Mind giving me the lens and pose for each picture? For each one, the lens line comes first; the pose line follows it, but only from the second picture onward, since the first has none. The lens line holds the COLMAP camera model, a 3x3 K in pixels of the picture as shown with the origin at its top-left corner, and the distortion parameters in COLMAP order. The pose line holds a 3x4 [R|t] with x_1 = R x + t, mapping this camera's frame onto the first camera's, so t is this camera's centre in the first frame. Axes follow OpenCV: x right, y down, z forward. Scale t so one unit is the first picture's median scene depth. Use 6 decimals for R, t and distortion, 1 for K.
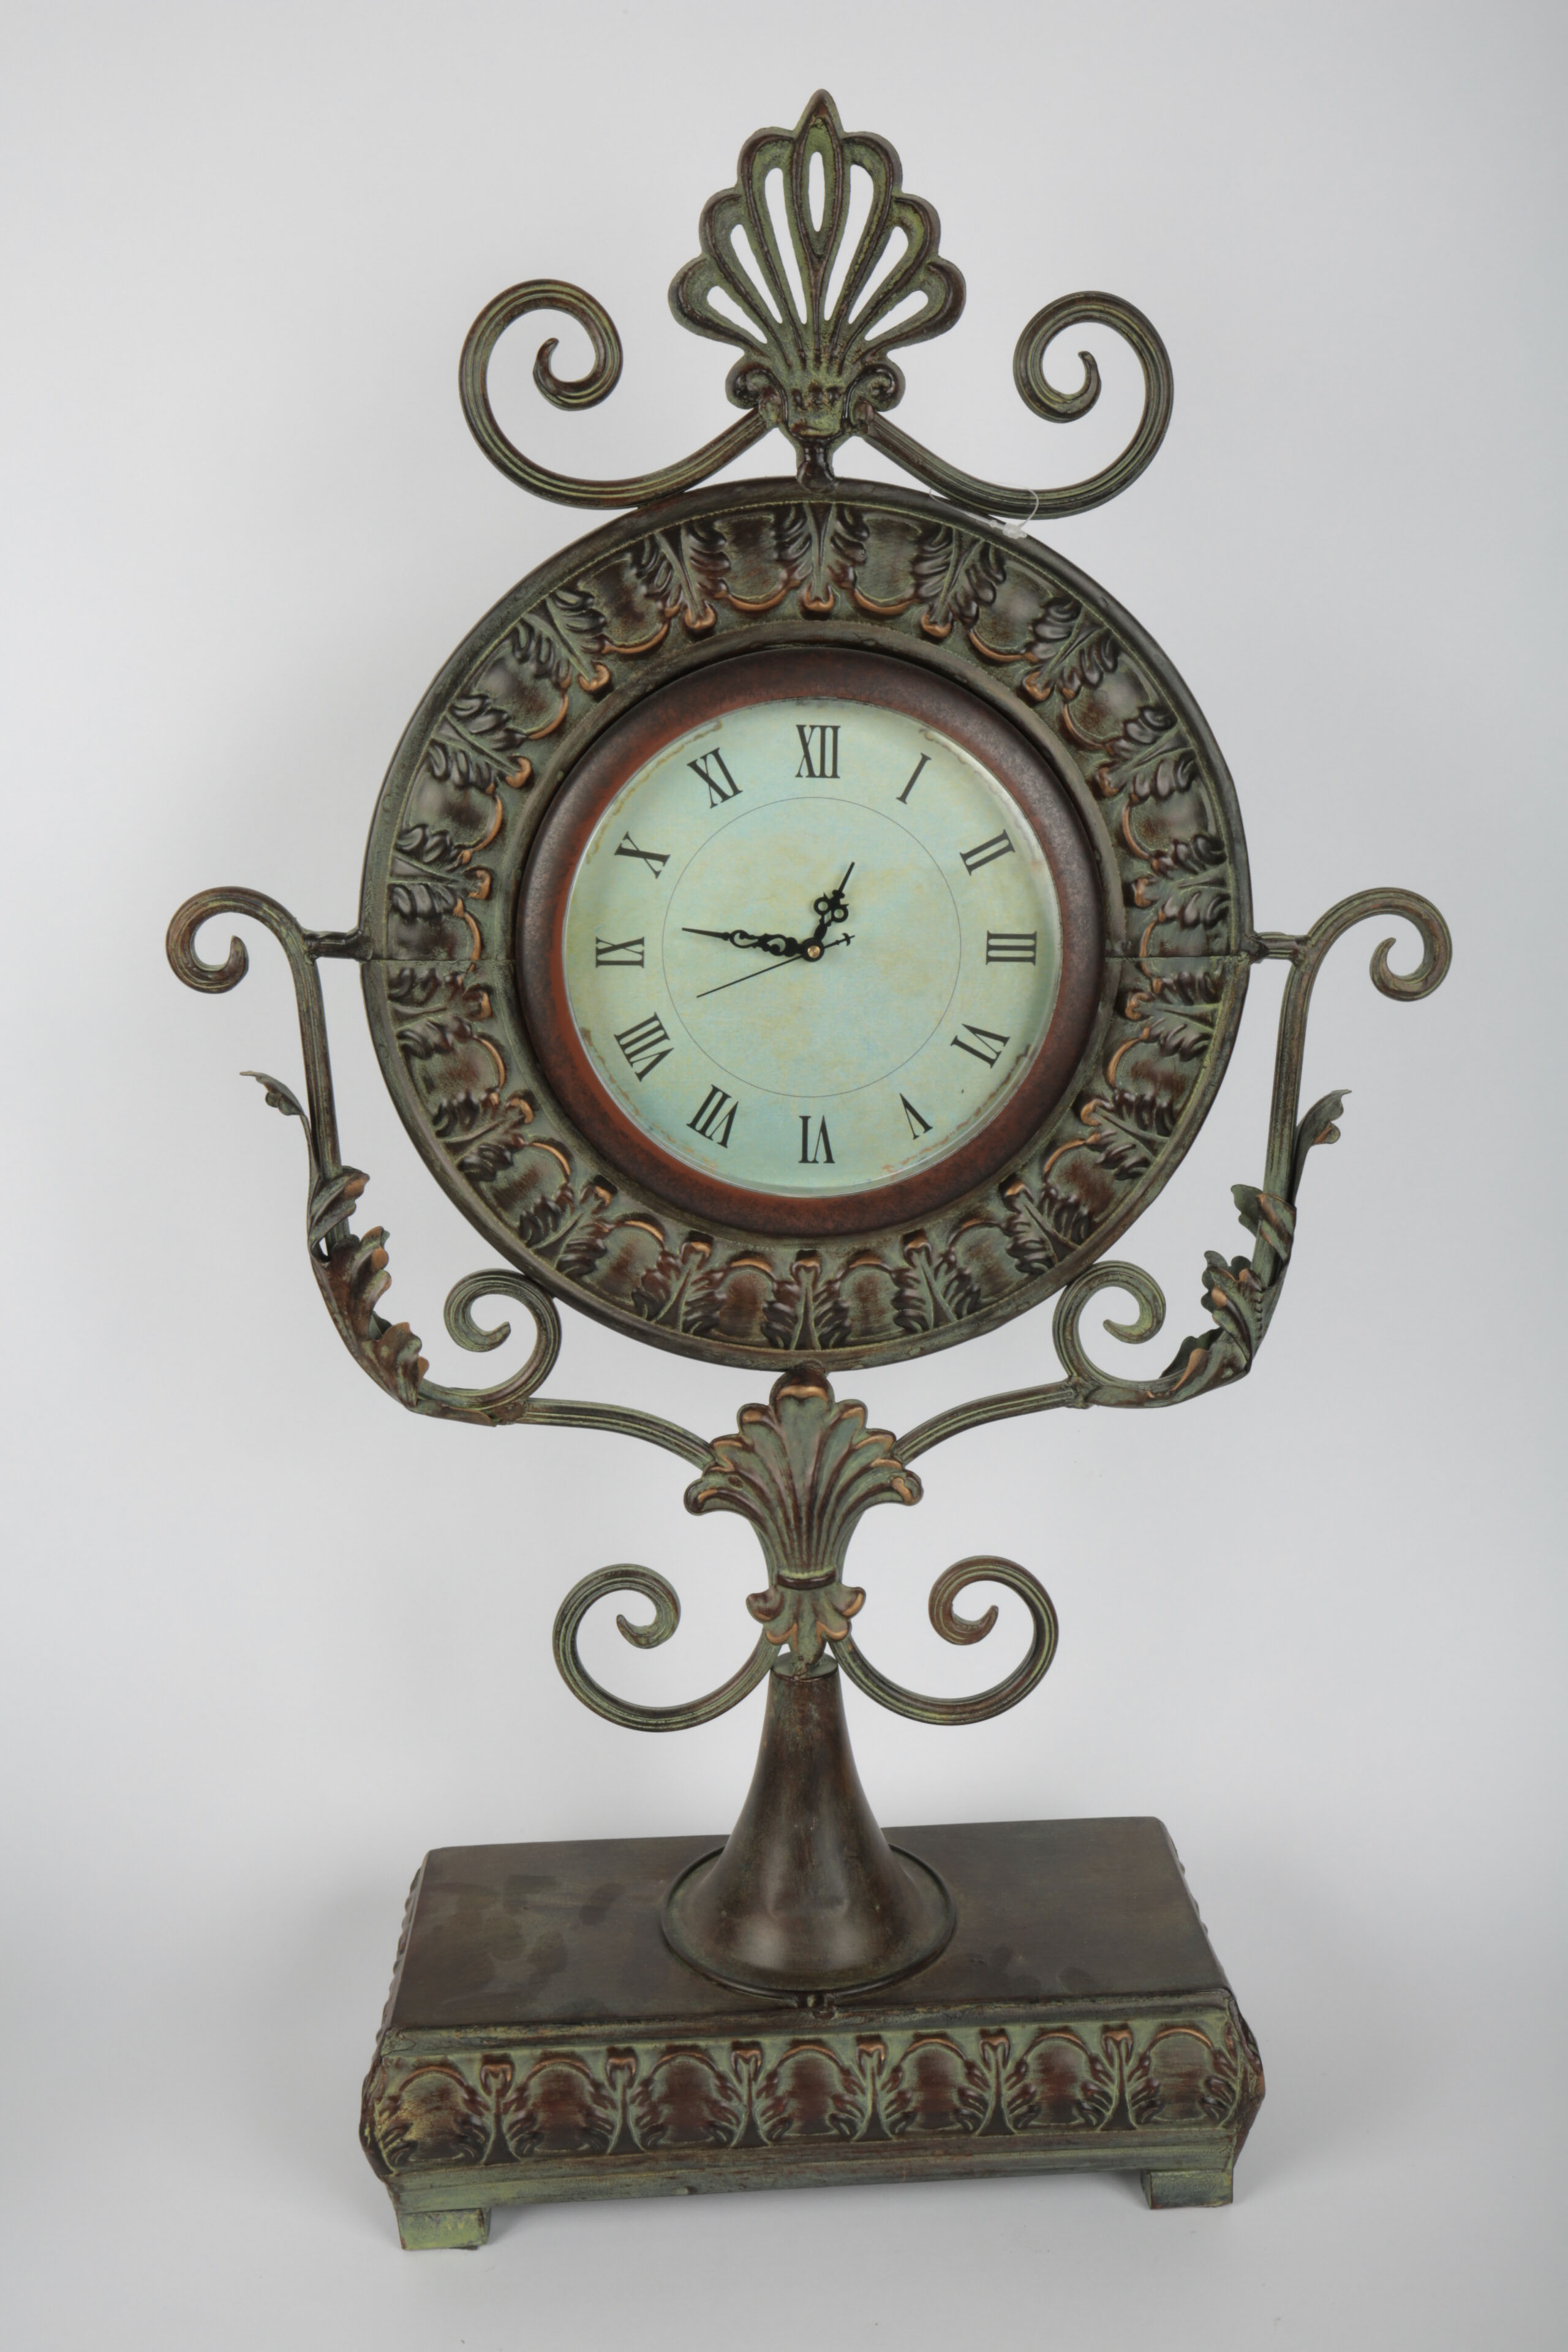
lens RADIAL K [[2177.8, 0, 782.5], [0, 2177.8, 1156.3], [0, 0, 1]] dist [0.033647, -0.014043]
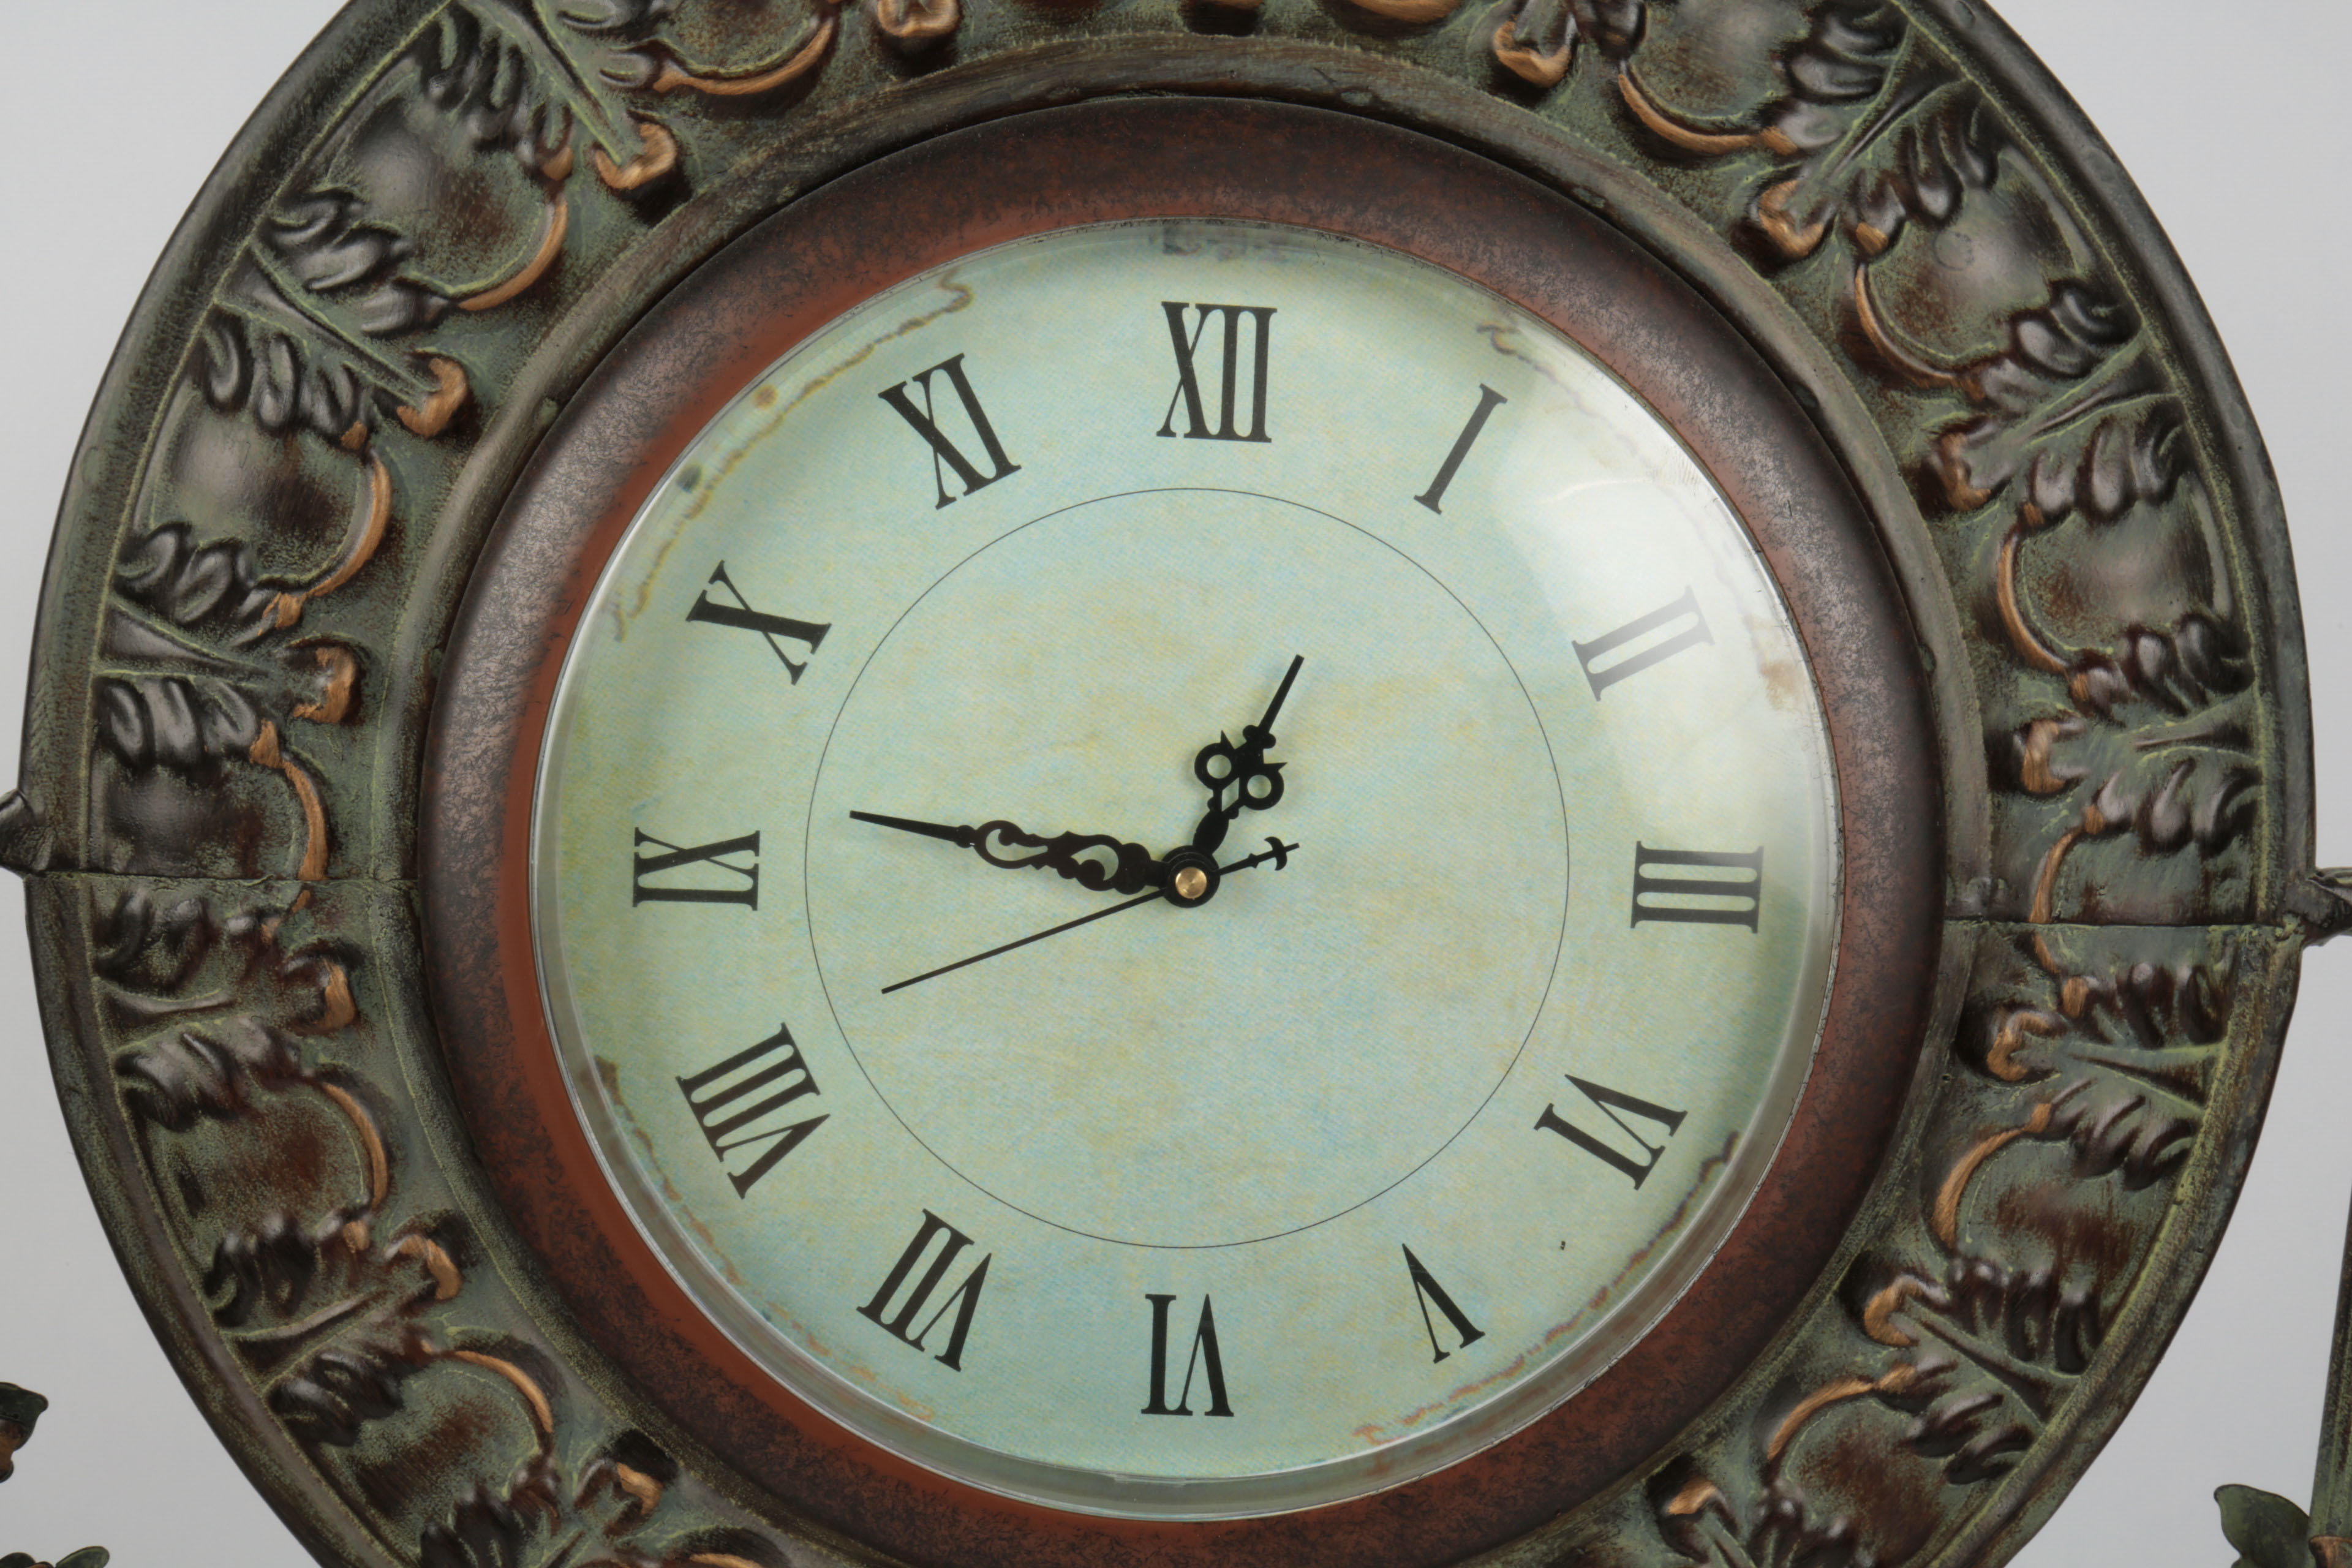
lens RADIAL K [[2177.8, 0, 1176.0], [0, 2177.8, 784.0], [0, 0, 1]] dist [0.033647, -0.014043]
pose [[0.999342, 0.029933, -0.020467, 0.018699], [-0.031996, 0.993496, -0.109280, -0.068117], [0.017063, 0.109863, 0.993800, 0.605609]]
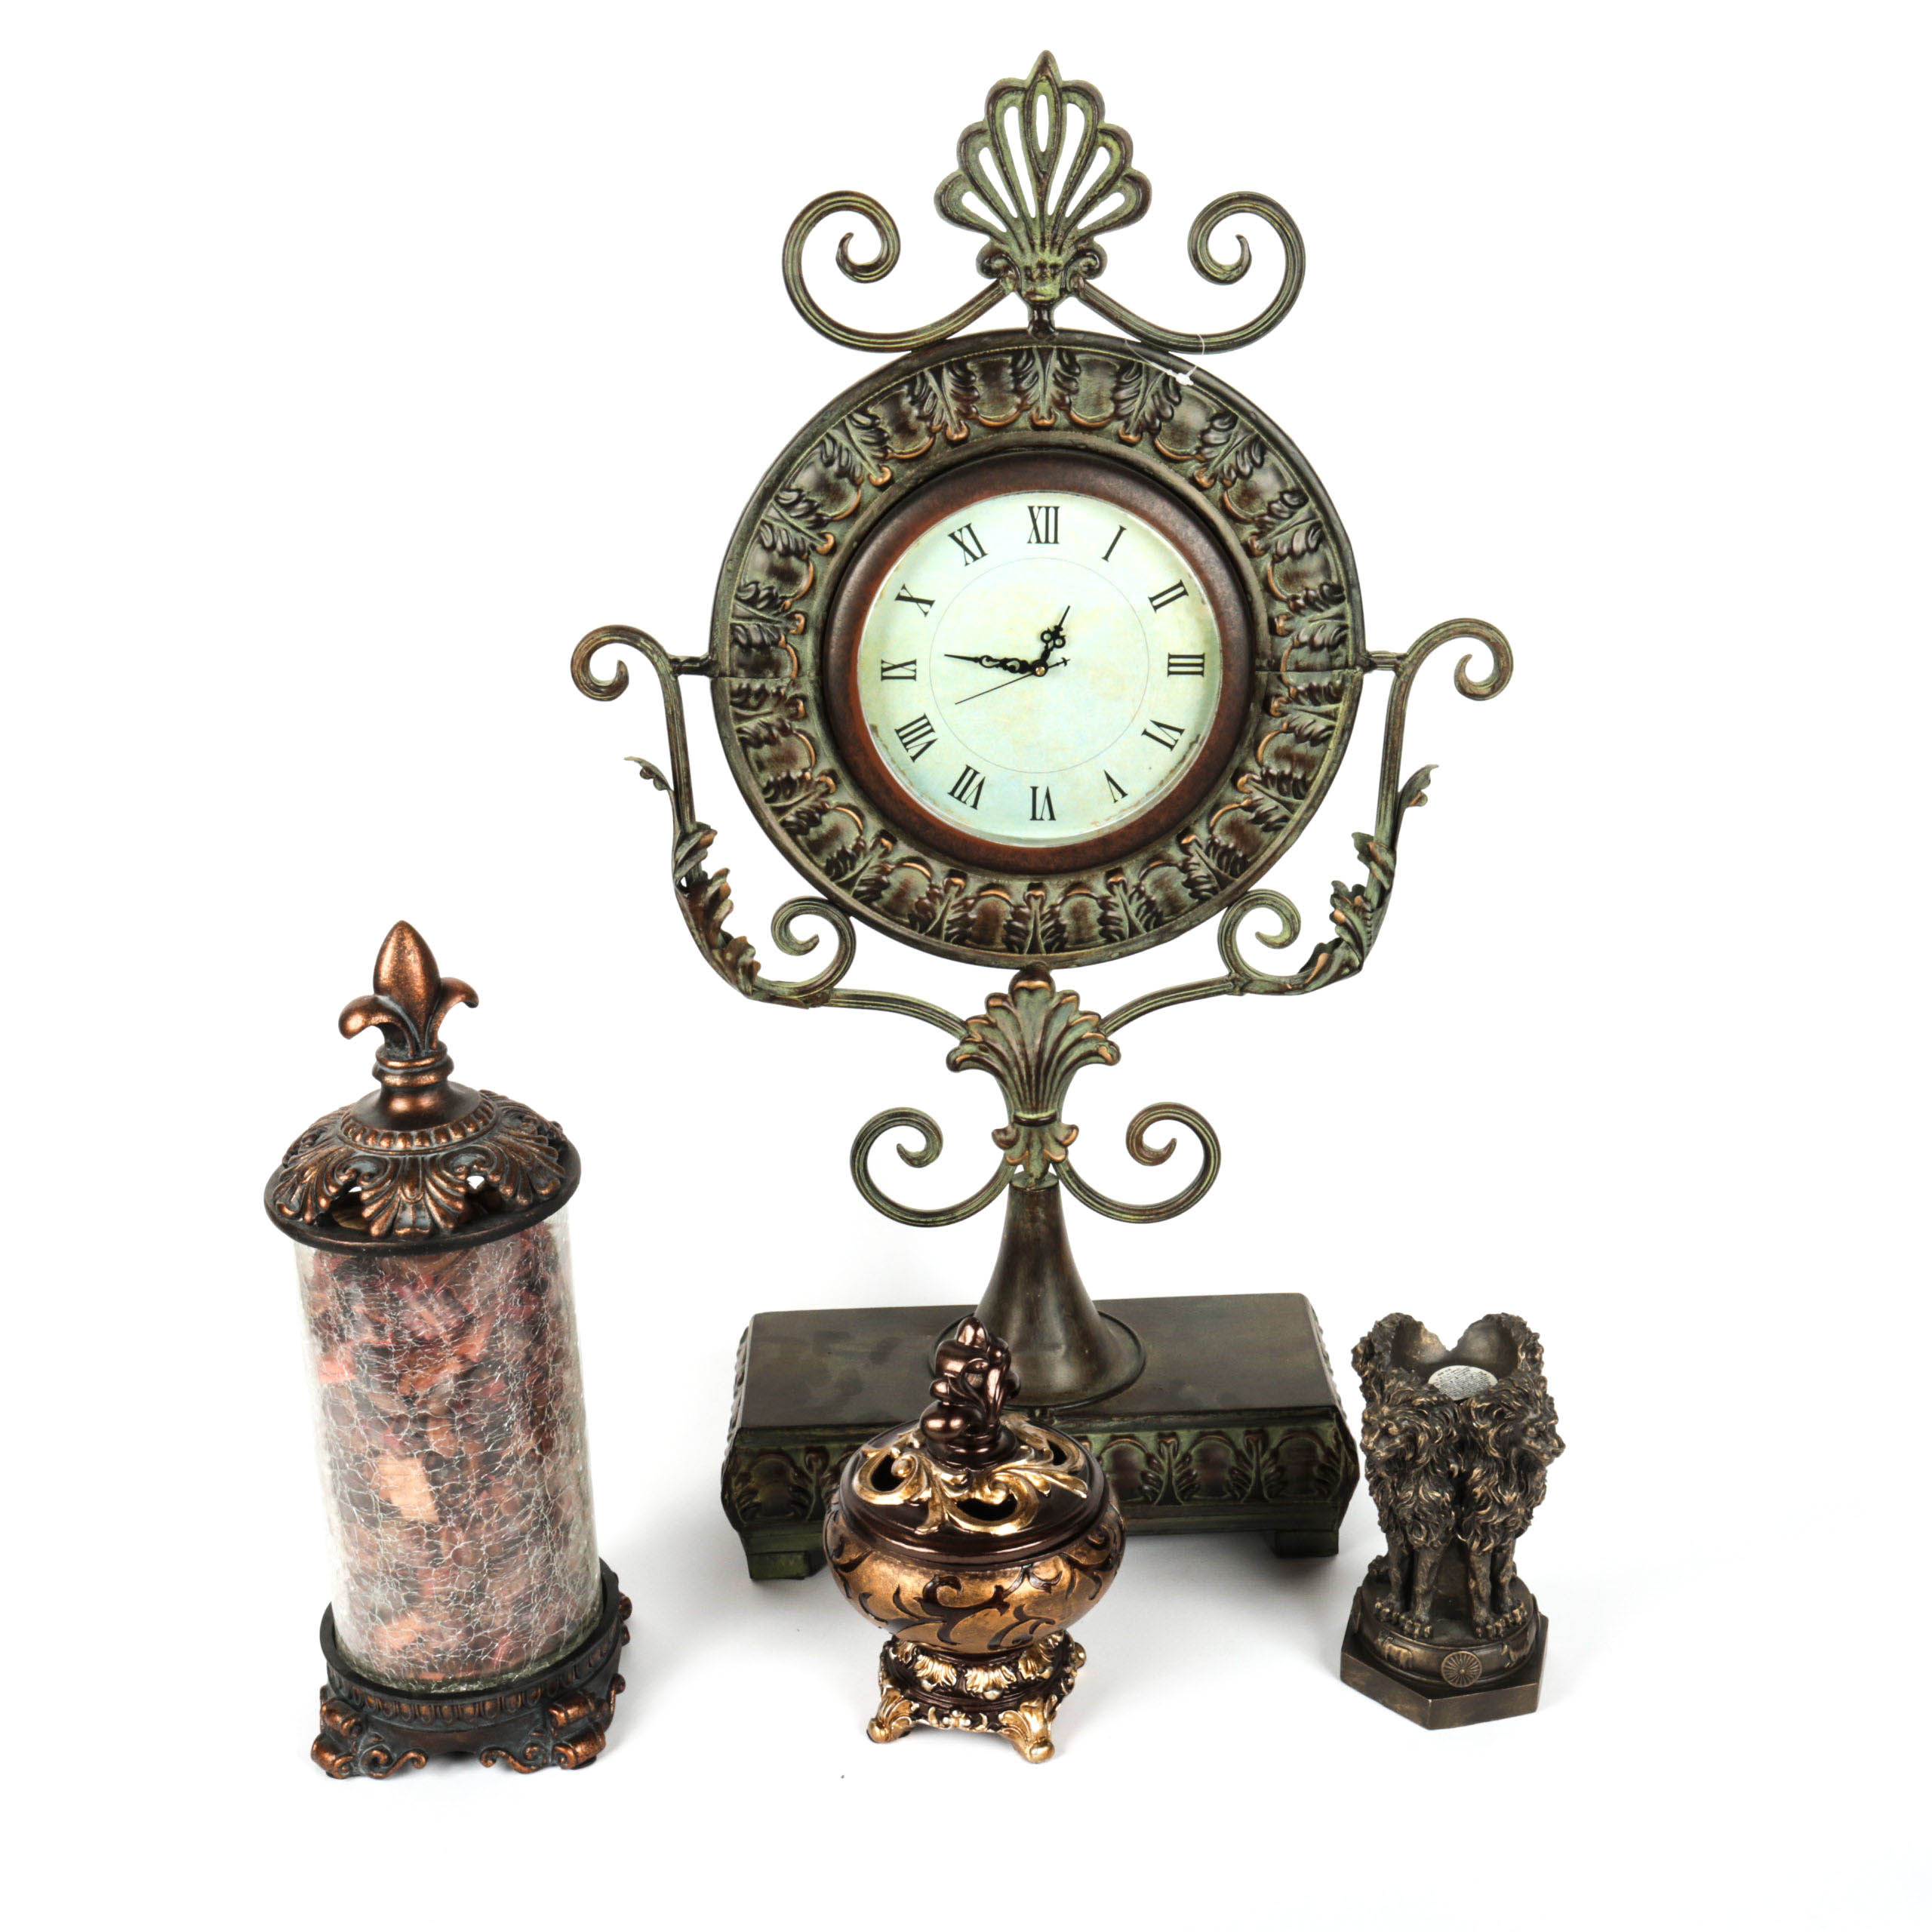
lens RADIAL K [[2584.9, 0, 966.0], [0, 2584.9, 966.0], [0, 0, 1]] dist [0.008319, -0.015663]
pose [[0.999662, 0.001658, -0.025955, 0.009979], [0.002076, 0.989696, 0.143171, -0.140768], [0.025925, -0.143176, 0.989358, -0.625393]]
